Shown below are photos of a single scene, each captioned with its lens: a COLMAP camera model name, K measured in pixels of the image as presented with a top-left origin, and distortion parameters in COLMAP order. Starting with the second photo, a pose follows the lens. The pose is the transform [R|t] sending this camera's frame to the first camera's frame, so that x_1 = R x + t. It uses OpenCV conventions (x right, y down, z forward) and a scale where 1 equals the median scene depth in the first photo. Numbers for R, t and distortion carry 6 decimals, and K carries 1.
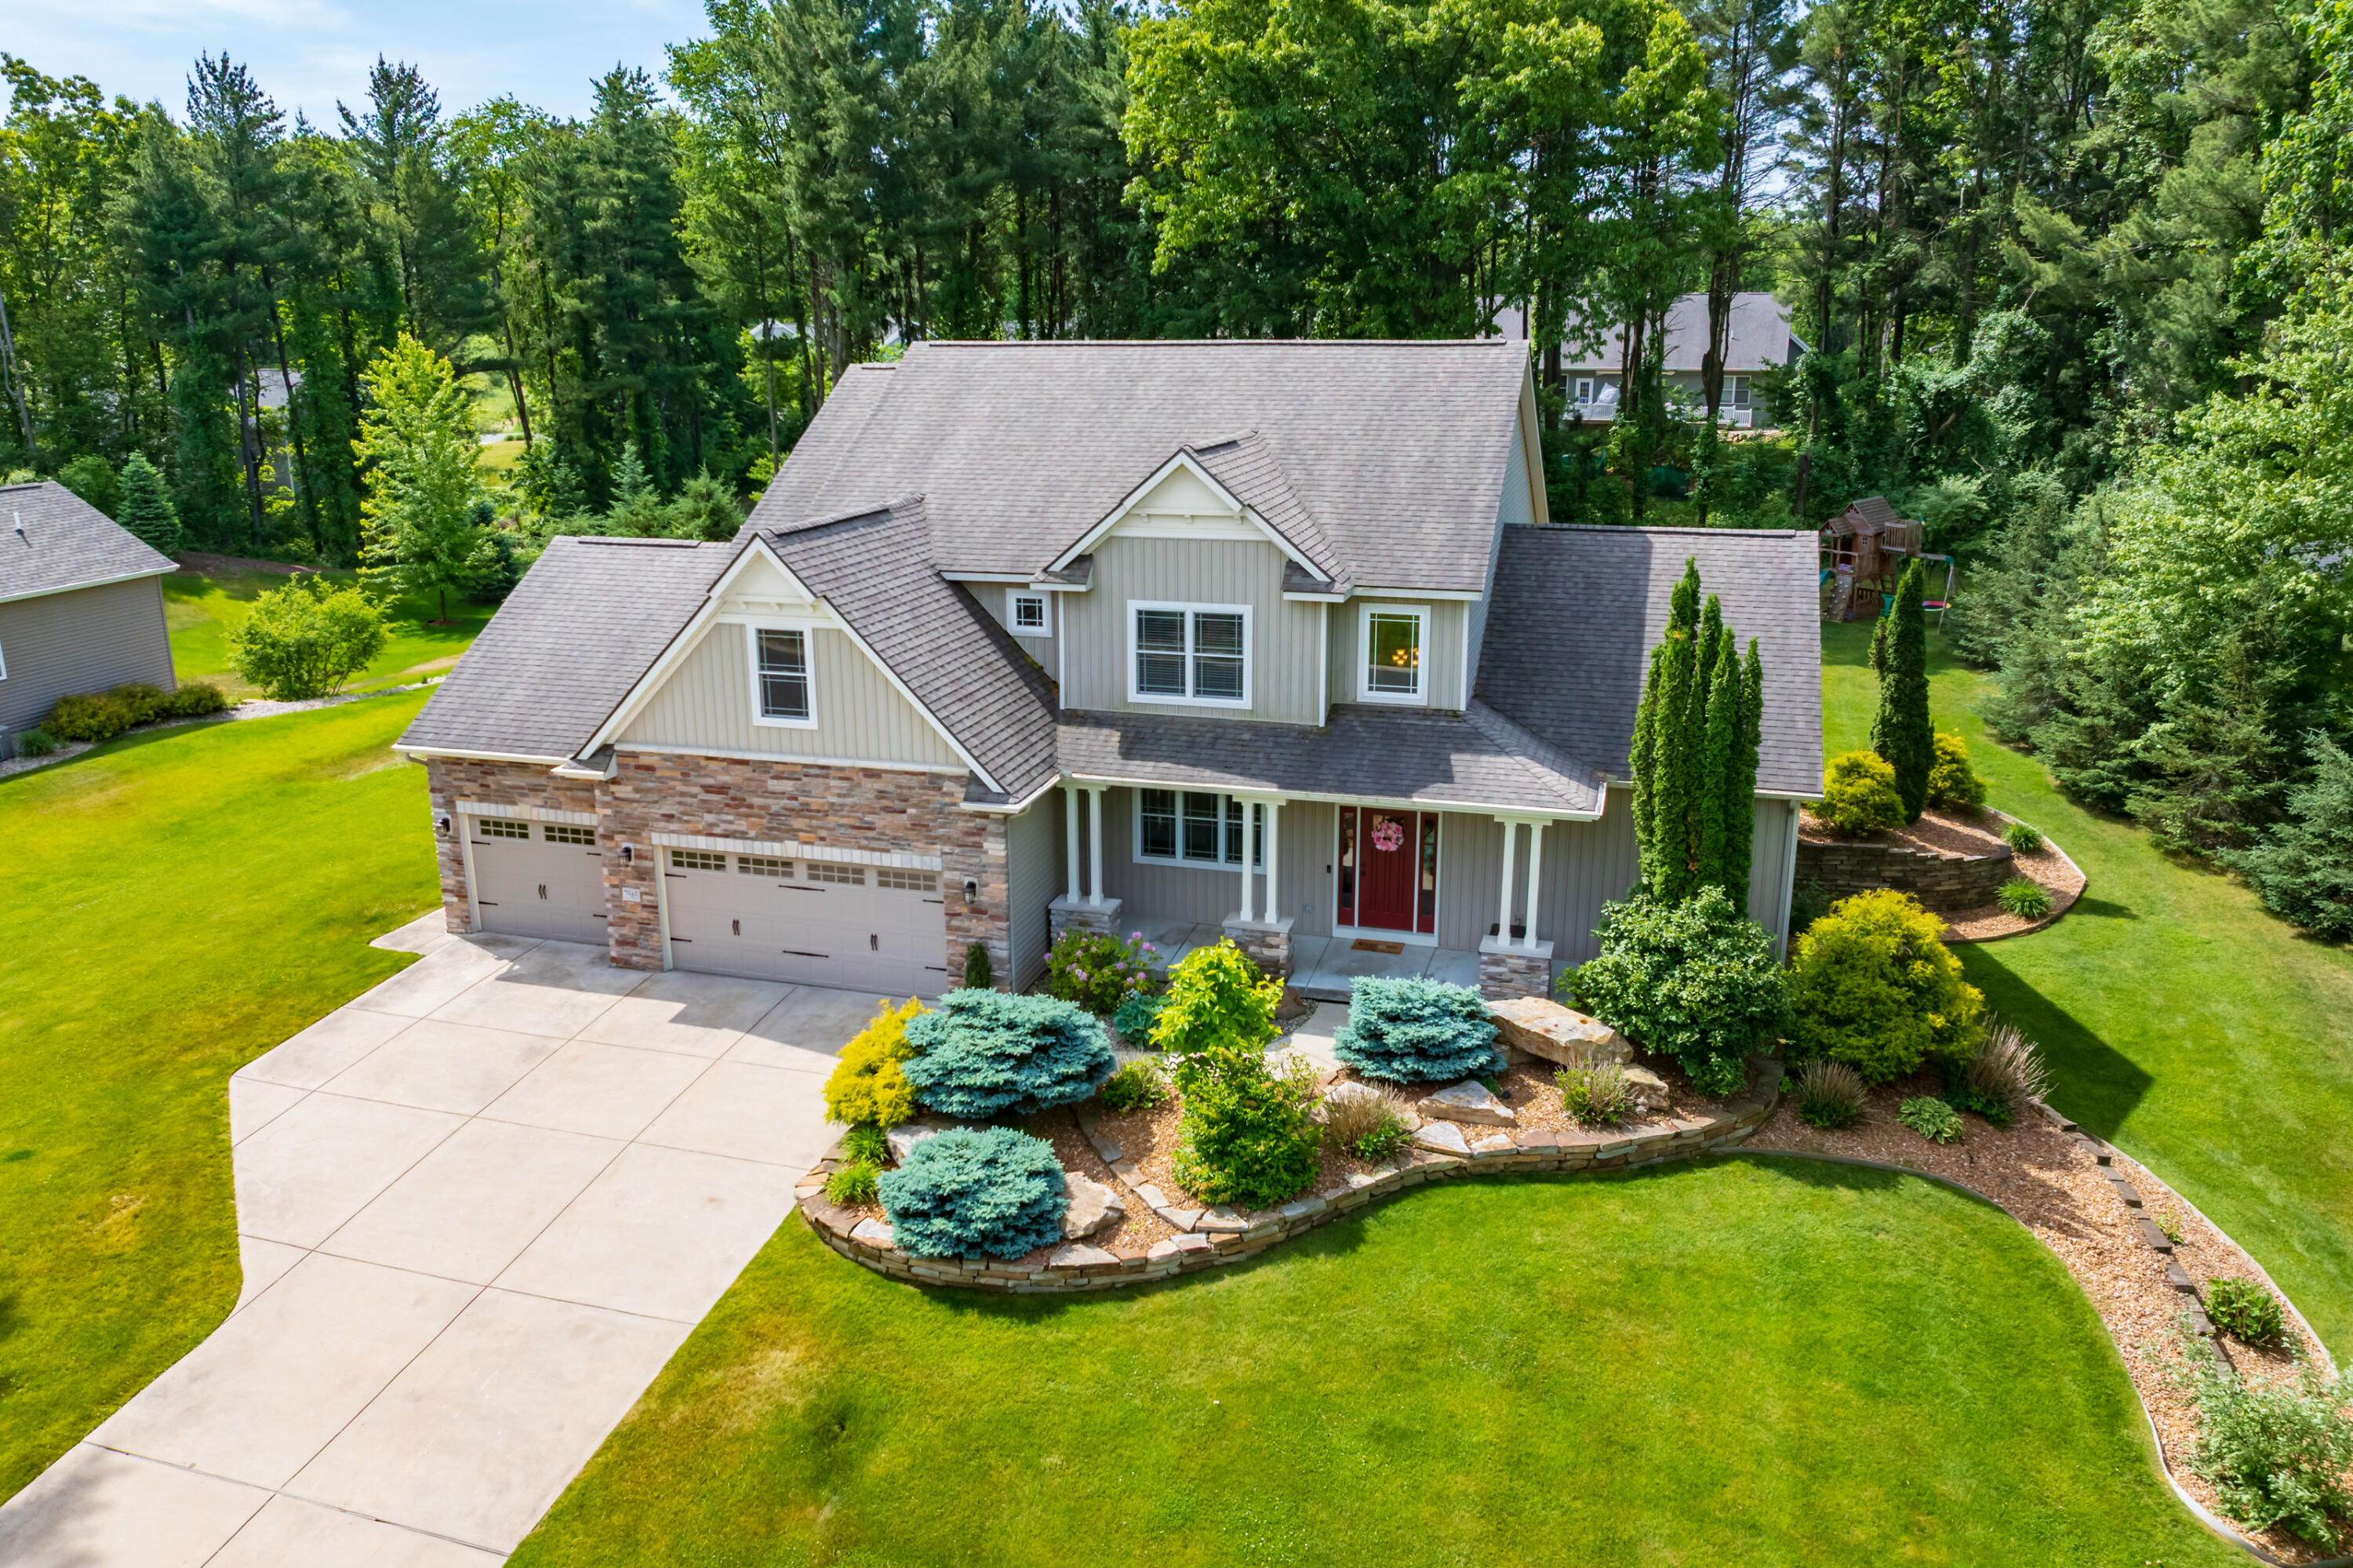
lens RADIAL K [[1695.1, 0, 1177.1], [0, 1695.1, 731.3], [0, 0, 1]] dist [-0.017111, -0.003726]
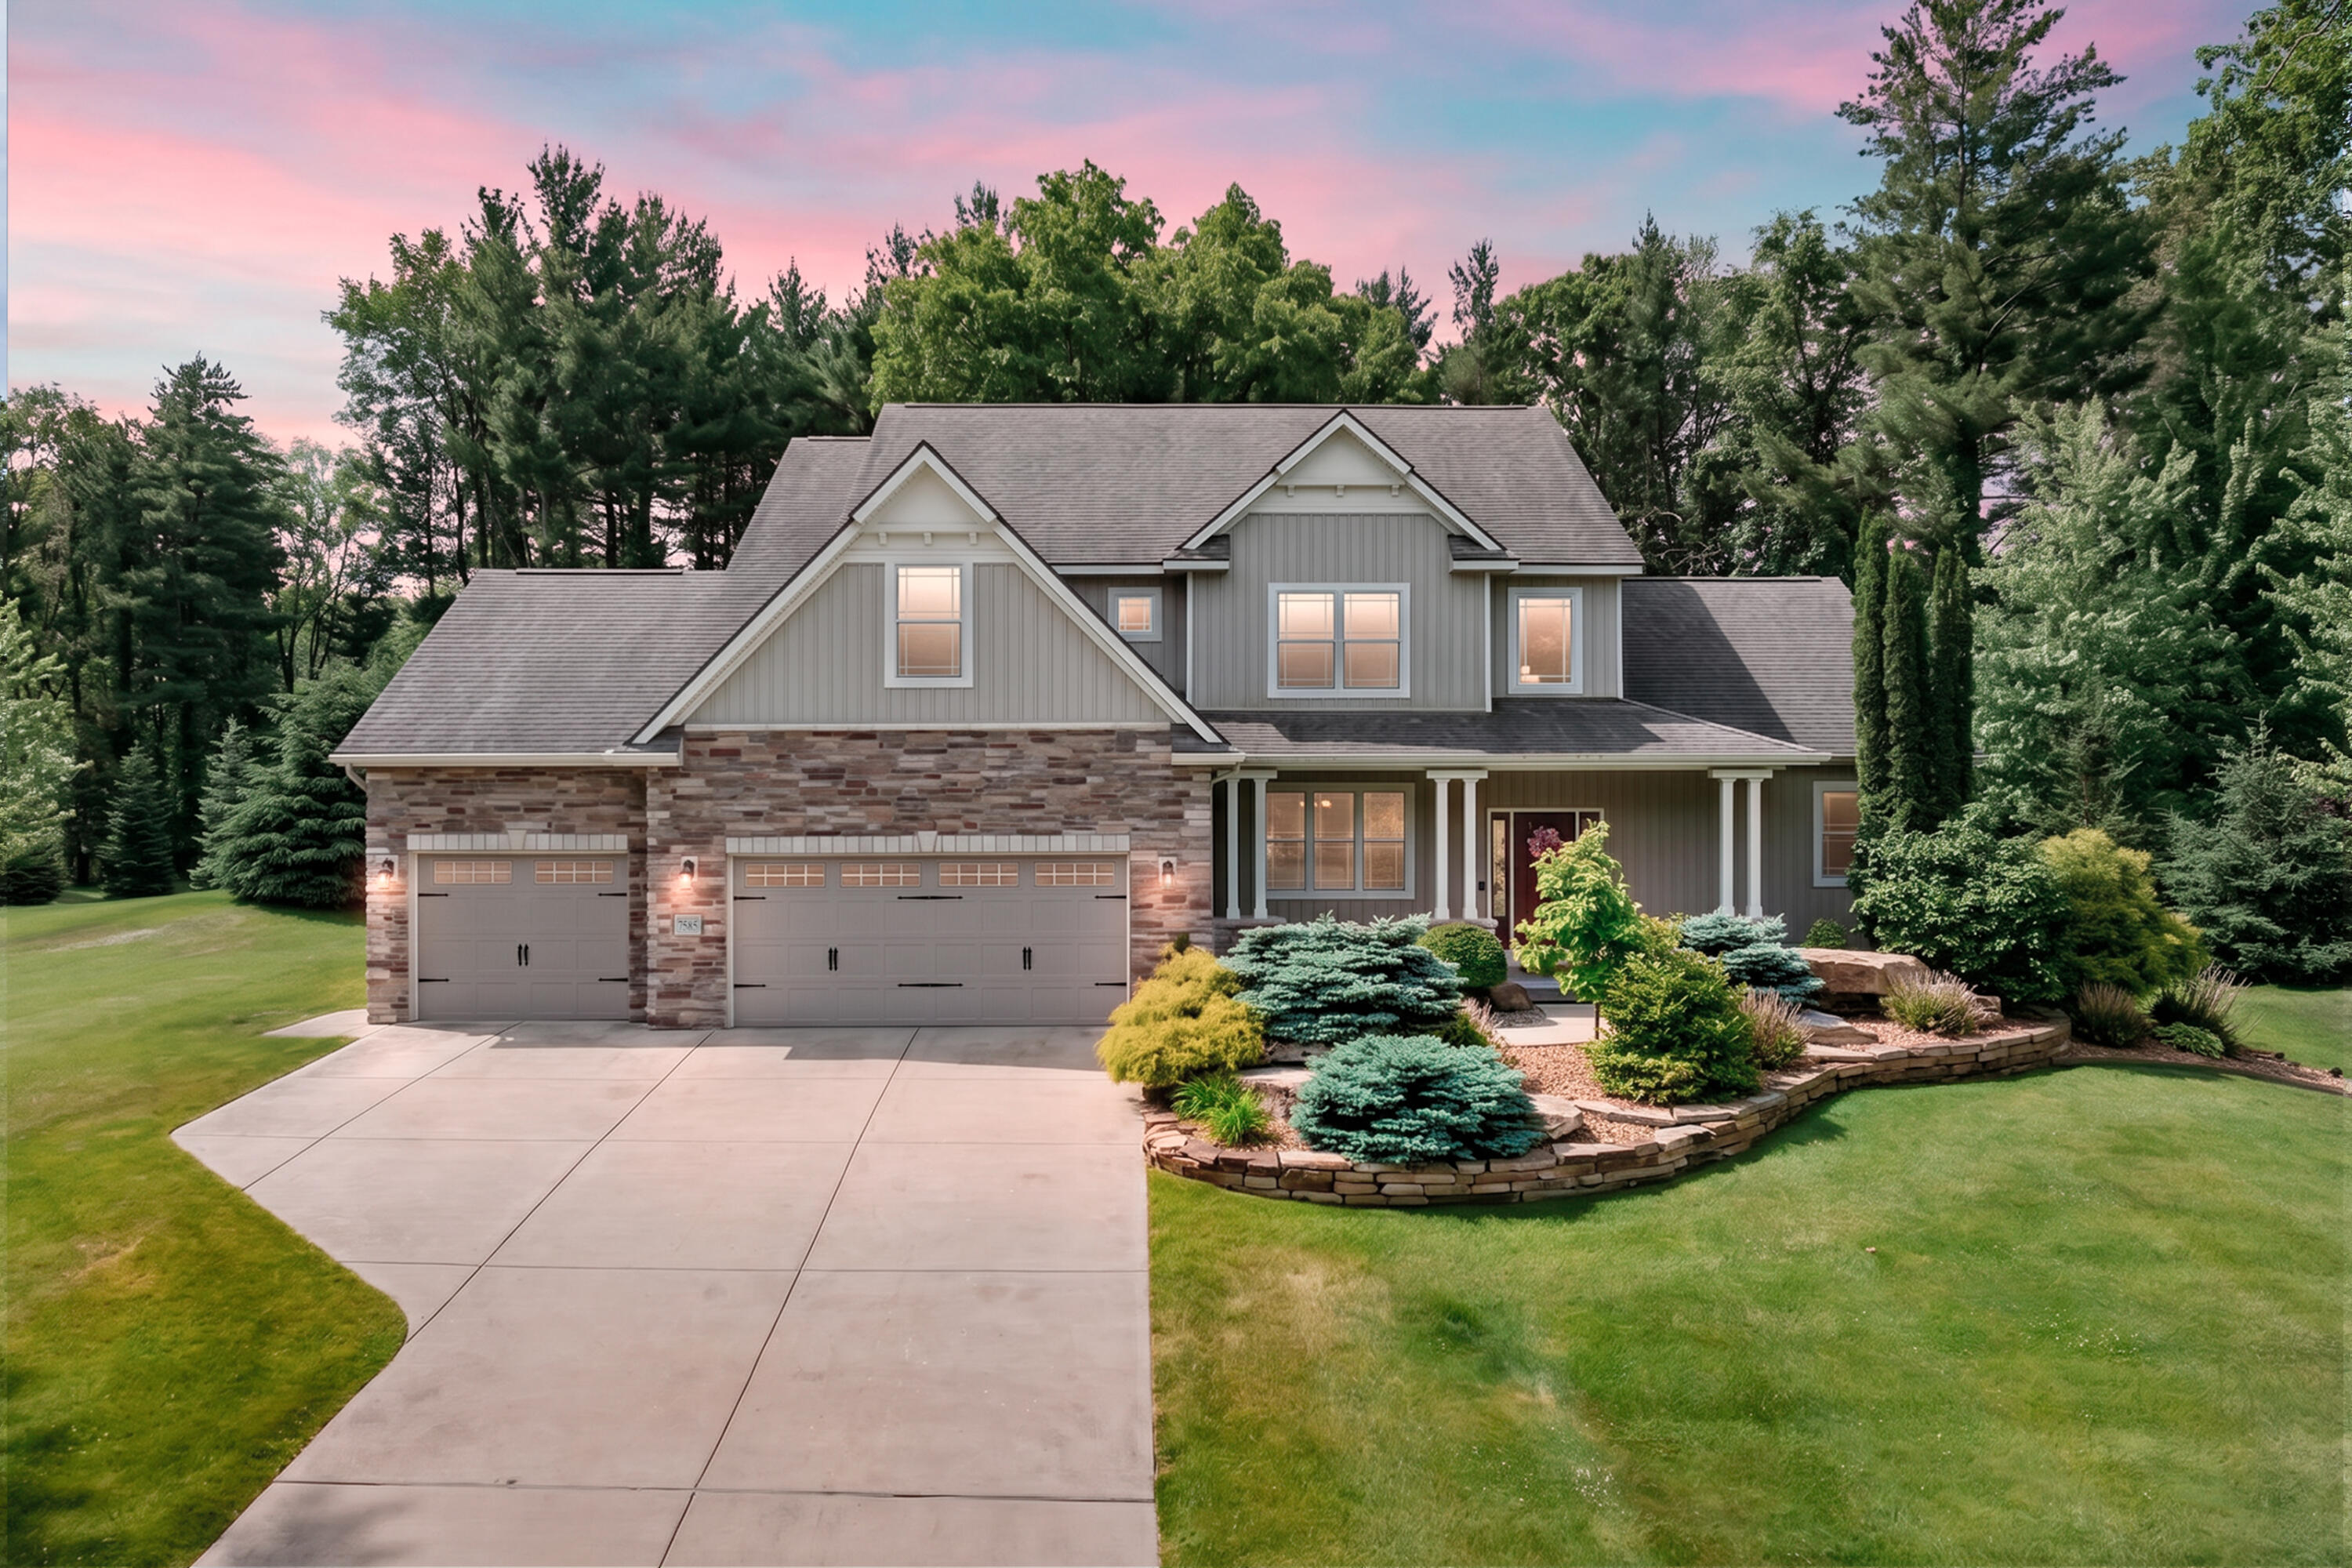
lens RADIAL K [[1694.3, 0, 1176.6], [0, 1694.3, 731.4], [0, 0, 1]] dist [-0.017111, -0.003726]
pose [[0.950320, 0.012699, 0.311015, -0.364202], [0.070500, 0.964422, -0.254795, 0.231227], [-0.303185, 0.264064, 0.915614, 0.210083]]
